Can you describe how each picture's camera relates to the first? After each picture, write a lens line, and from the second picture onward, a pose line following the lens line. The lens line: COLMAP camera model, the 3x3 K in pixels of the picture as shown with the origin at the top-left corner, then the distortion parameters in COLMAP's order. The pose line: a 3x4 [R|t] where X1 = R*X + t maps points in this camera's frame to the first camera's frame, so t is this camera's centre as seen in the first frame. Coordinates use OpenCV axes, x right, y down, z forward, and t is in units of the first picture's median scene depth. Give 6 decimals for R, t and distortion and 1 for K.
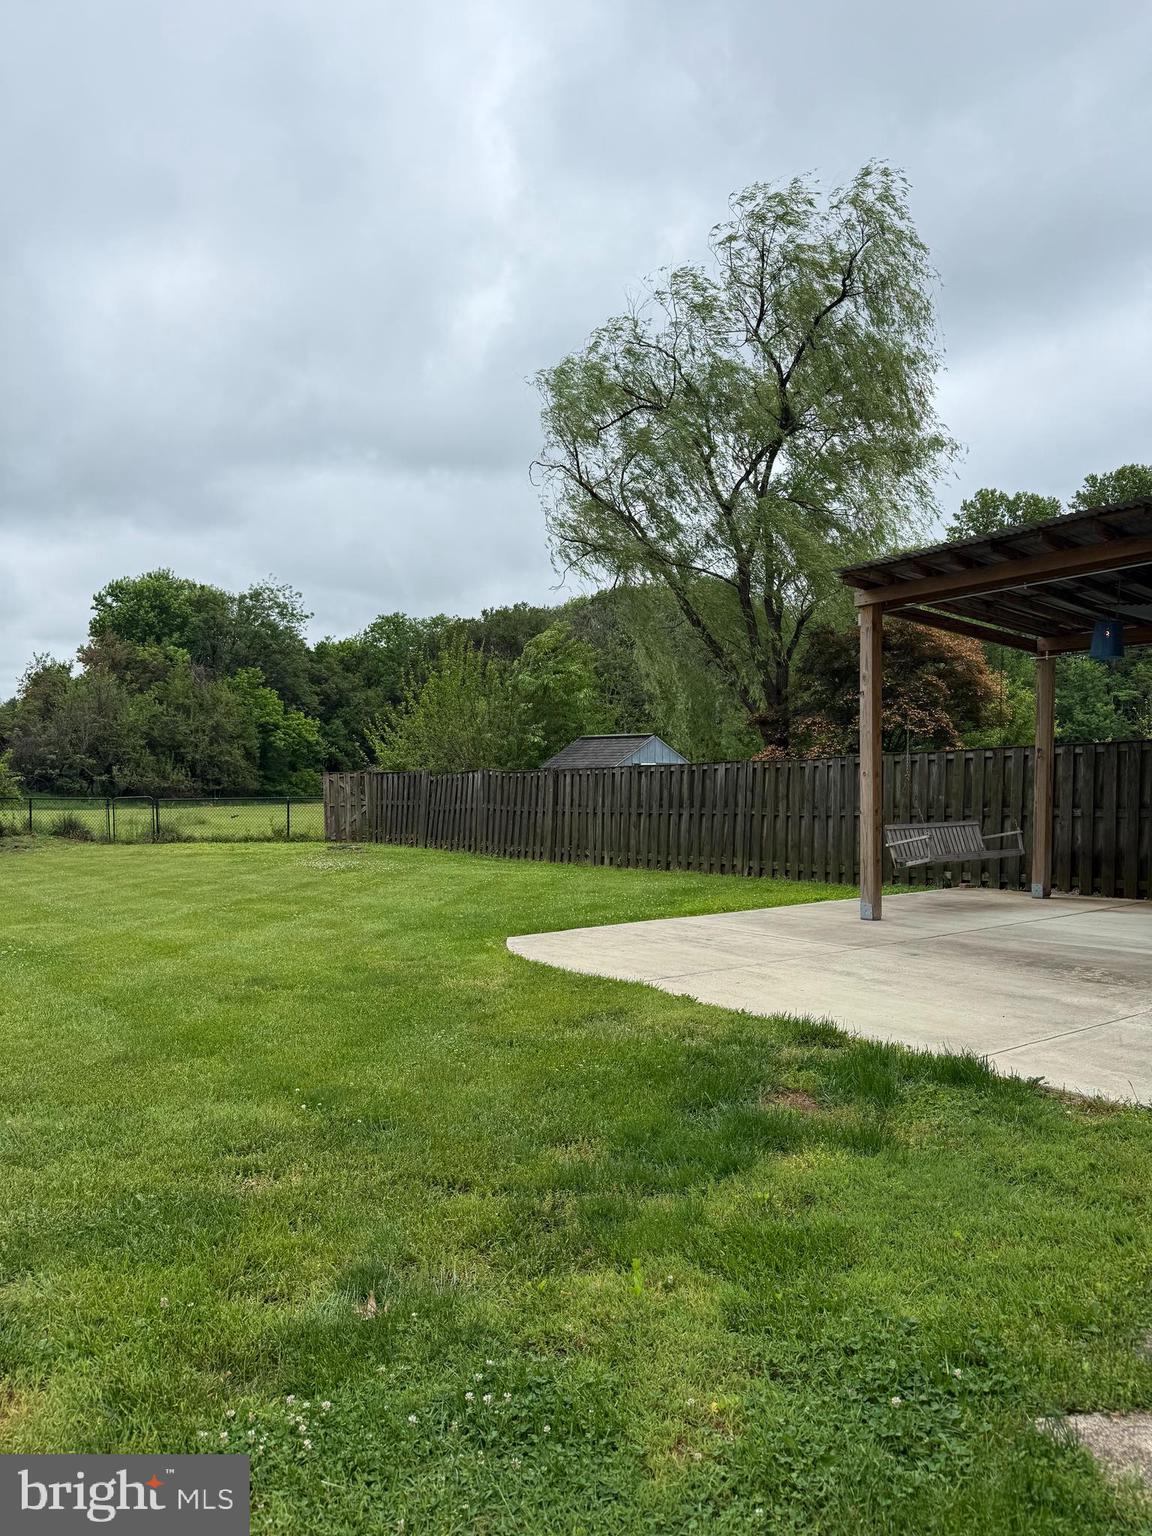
lens RADIAL K [[1094.0, 0, 571.1], [0, 1094.0, 781.2], [0, 0, 1]] dist [0.098374, -0.038786]
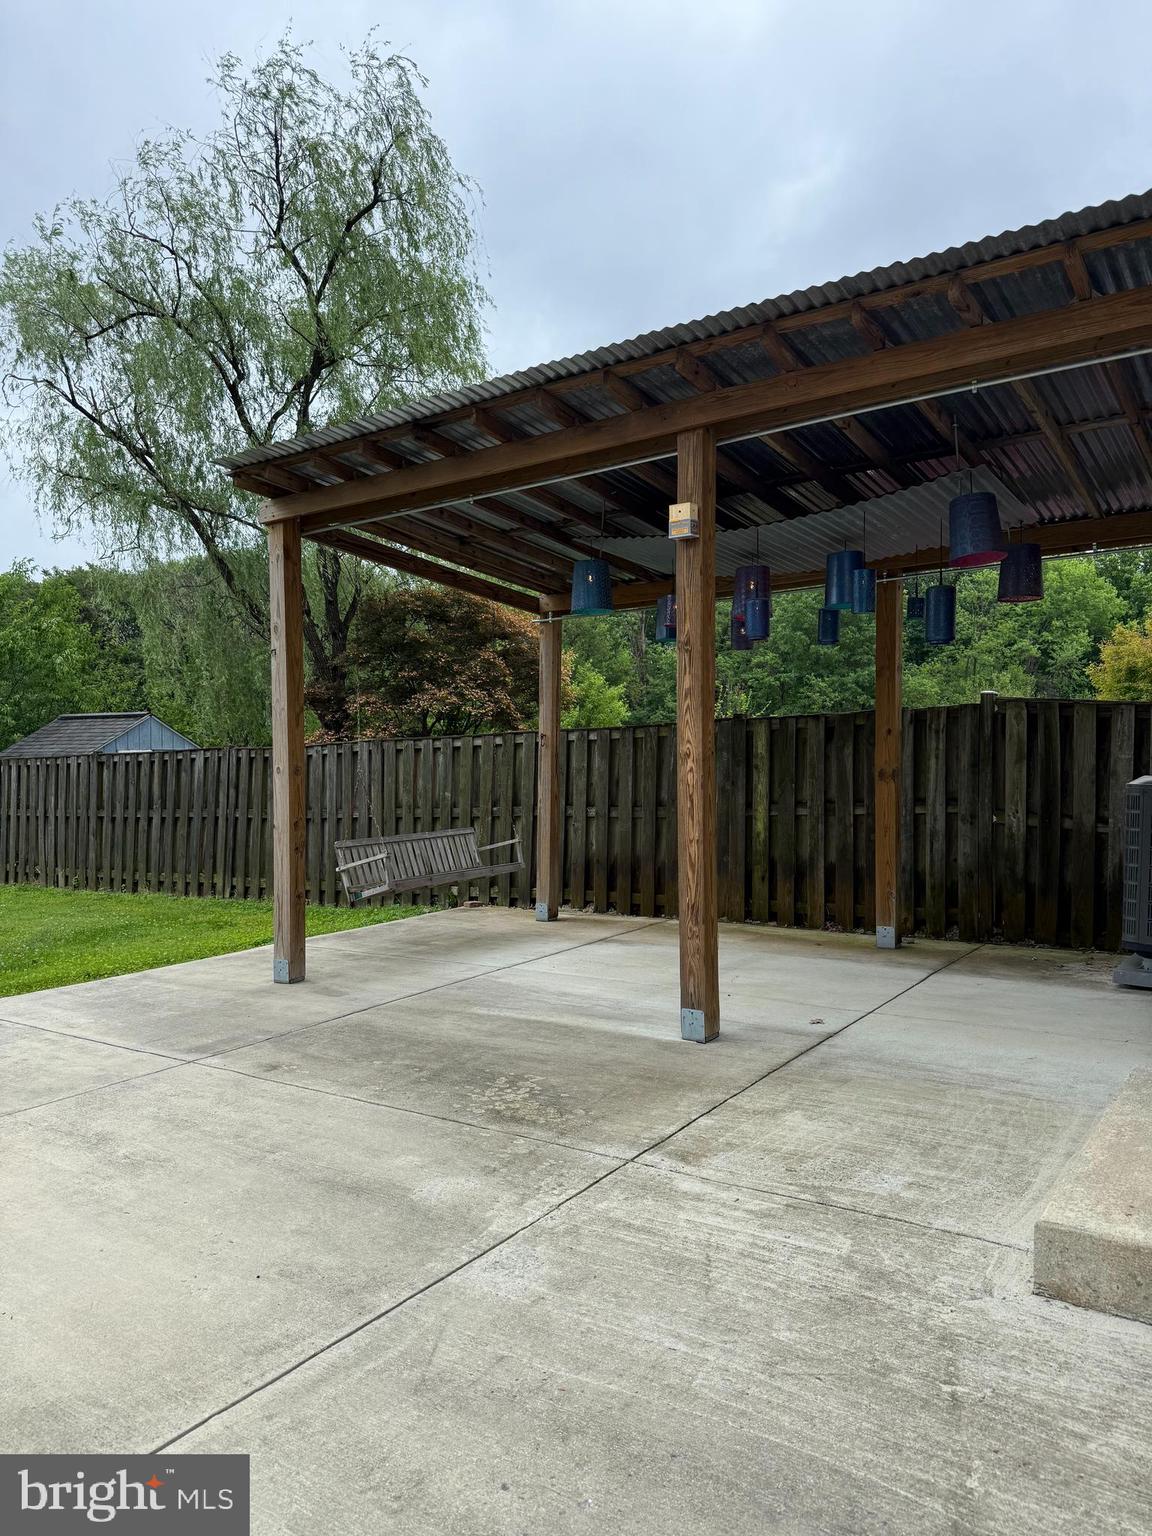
lens RADIAL K [[1094.0, 0, 576.1], [0, 1094.0, 760.7], [0, 0, 1]] dist [0.098374, -0.038786]
pose [[0.944654, -0.006887, 0.327996, 0.147073], [0.008212, 0.999963, -0.002657, -0.006229], [-0.327965, 0.005204, 0.944675, 0.199318]]
